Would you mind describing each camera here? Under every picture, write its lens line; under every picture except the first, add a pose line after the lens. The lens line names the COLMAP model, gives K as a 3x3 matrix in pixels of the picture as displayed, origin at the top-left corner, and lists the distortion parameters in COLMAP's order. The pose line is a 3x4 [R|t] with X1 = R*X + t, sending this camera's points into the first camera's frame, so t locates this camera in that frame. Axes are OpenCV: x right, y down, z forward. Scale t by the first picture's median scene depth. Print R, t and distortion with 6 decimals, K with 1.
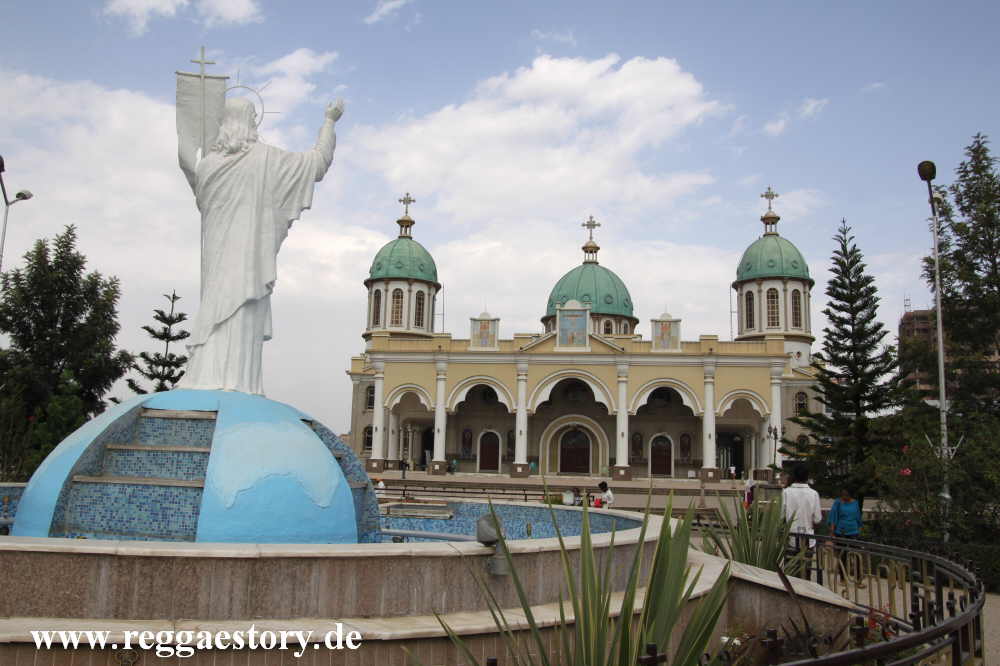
lens RADIAL K [[837.1, 0, 501.5], [0, 837.1, 314.8], [0, 0, 1]] dist [-0.036966, -0.001924]
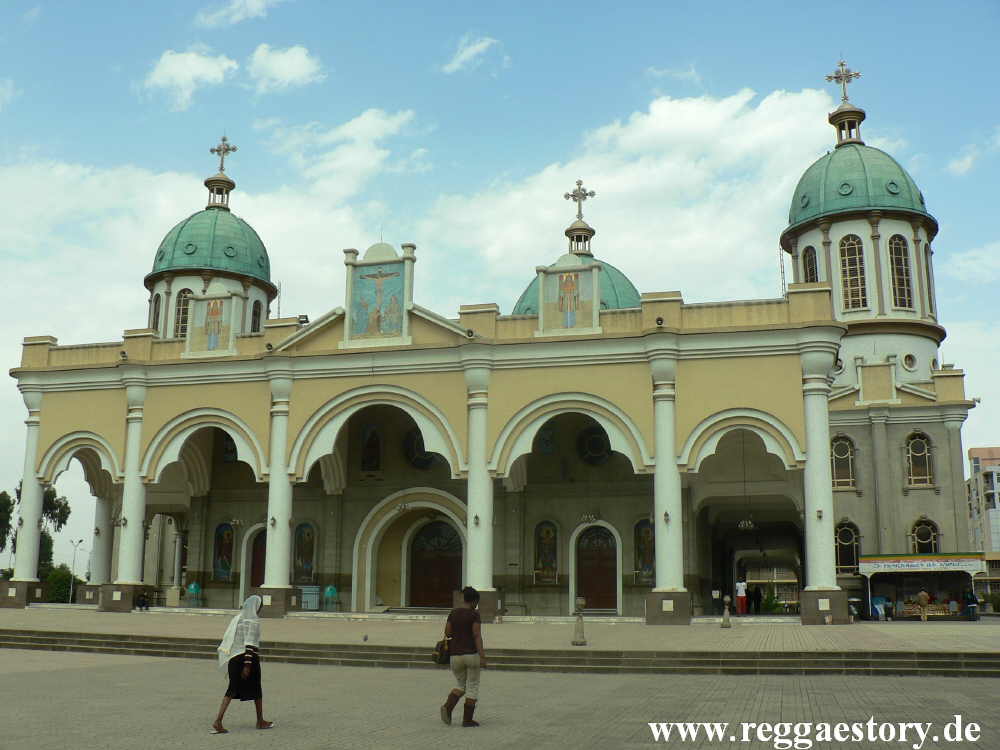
lens RADIAL K [[1011.1, 0, 500.0], [0, 1011.1, 375.0], [0, 0, 1]] dist [-0.162839, 0.229282]
pose [[0.990023, -0.047895, -0.132518, 0.060647], [0.041837, 0.997964, -0.048132, 0.023754], [0.134553, 0.042107, 0.990011, 0.119552]]
